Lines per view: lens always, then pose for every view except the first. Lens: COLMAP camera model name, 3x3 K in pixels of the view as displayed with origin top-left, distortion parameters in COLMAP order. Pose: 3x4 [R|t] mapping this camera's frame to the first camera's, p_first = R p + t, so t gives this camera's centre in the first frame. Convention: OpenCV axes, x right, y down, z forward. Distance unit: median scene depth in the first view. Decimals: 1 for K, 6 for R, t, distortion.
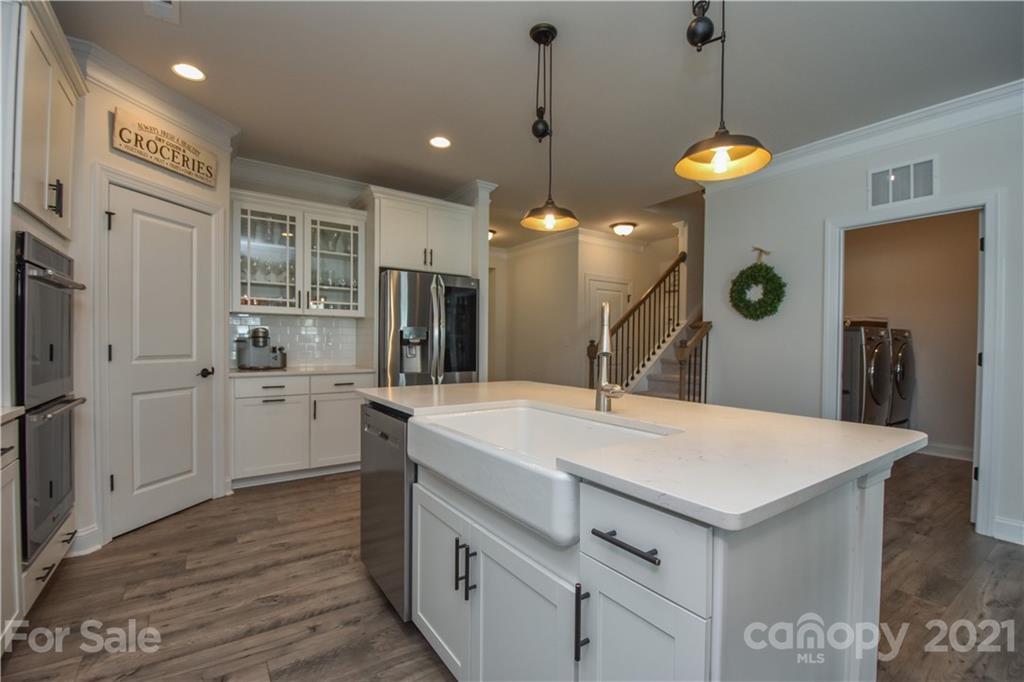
lens RADIAL K [[449.4, 0, 516.9], [0, 449.4, 346.9], [0, 0, 1]] dist [0.014764, -0.022797]
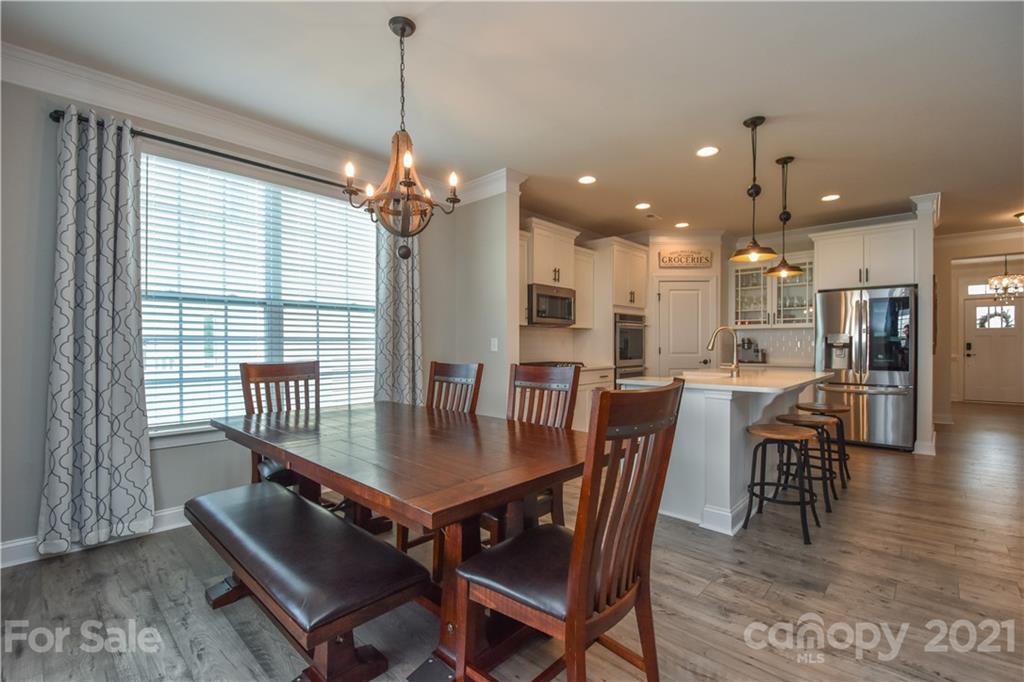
lens RADIAL K [[449.4, 0, 516.9], [0, 449.4, 346.9], [0, 0, 1]] dist [0.014764, -0.022797]
pose [[0.211443, -0.006282, -0.977370, 1.119143], [-0.006348, 0.999949, -0.007801, 0.013175], [0.977370, 0.007854, 0.211392, -0.239247]]
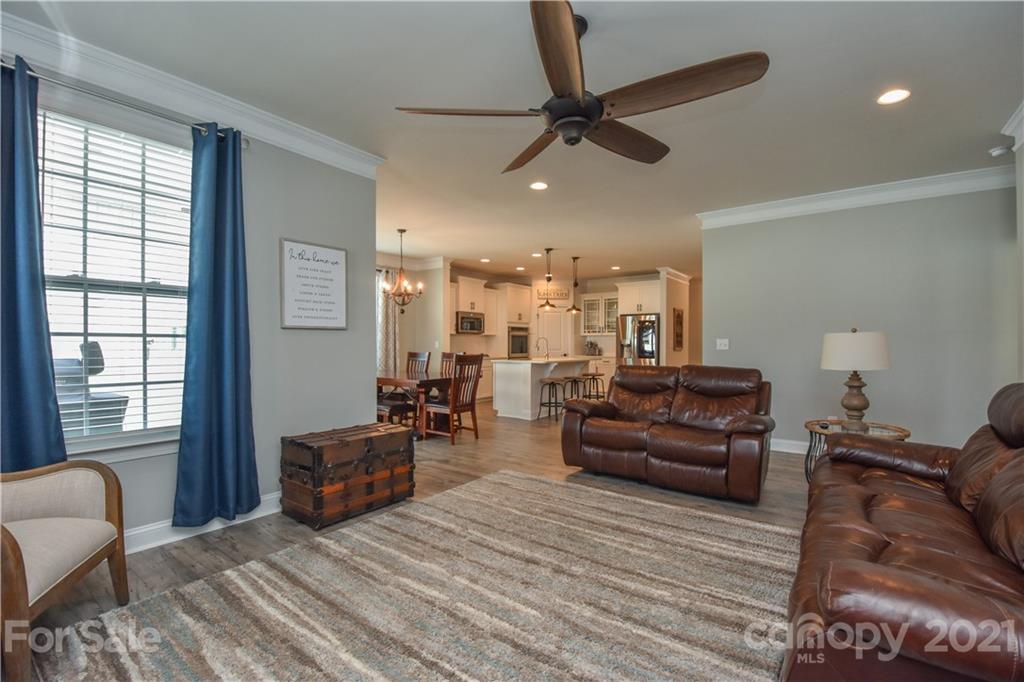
lens RADIAL K [[449.4, 0, 516.9], [0, 449.4, 346.9], [0, 0, 1]] dist [0.014764, -0.022797]
pose [[0.319145, -0.004650, -0.947694, 2.468318], [-0.007959, 0.999940, -0.007586, 0.027270], [0.947672, 0.009964, 0.319089, -0.421311]]
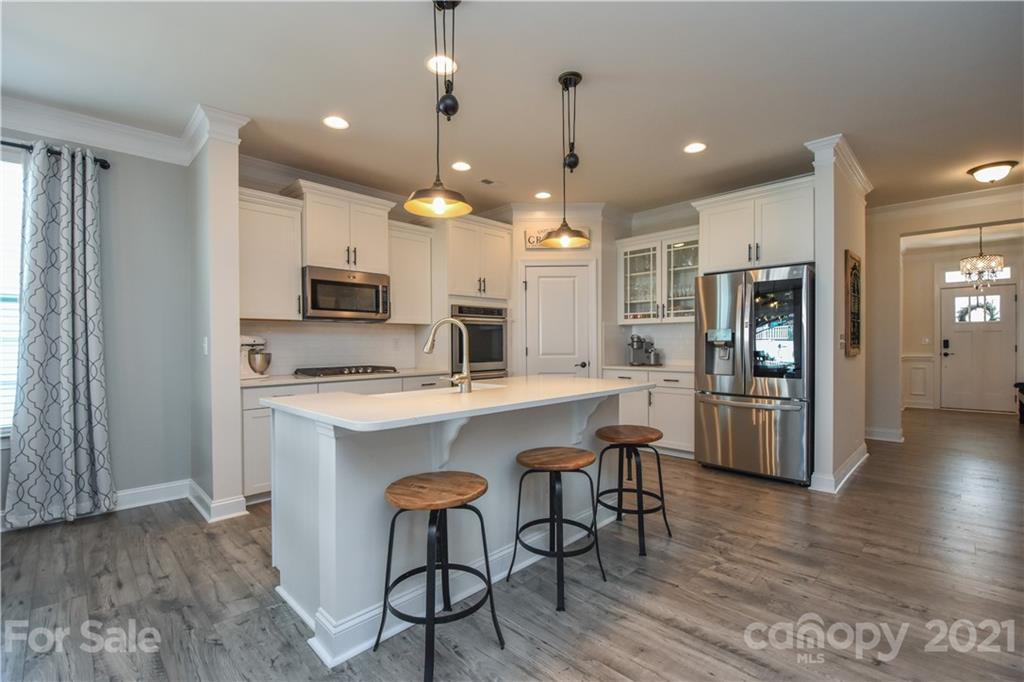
lens RADIAL K [[449.4, 0, 516.9], [0, 449.4, 346.9], [0, 0, 1]] dist [0.014764, -0.022797]
pose [[0.183117, -0.003397, -0.983085, 0.891640], [-0.002700, 0.999989, -0.003959, 0.000818], [0.983087, 0.003379, 0.183106, 0.494580]]
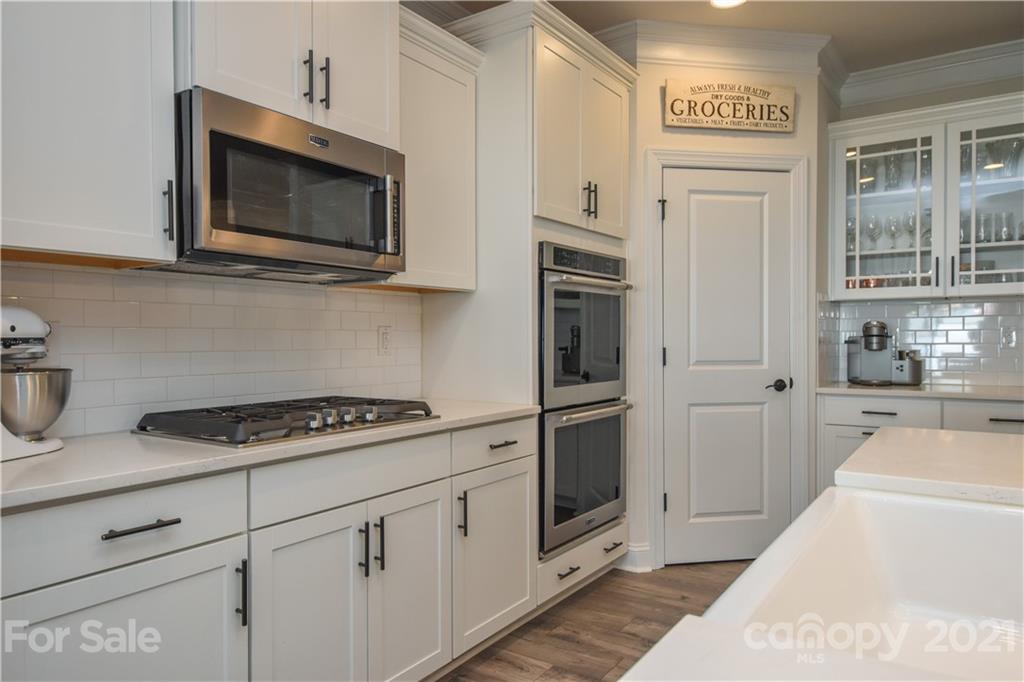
lens RADIAL K [[670.3, 0, 513.6], [0, 670.3, 347.1], [0, 0, 1]] dist [0.001711, -0.000500]
pose [[0.347549, 0.001942, -0.937660, 0.205844], [-0.004054, 0.999992, 0.000569, -0.004444], [0.937653, 0.003603, 0.347554, 0.210593]]
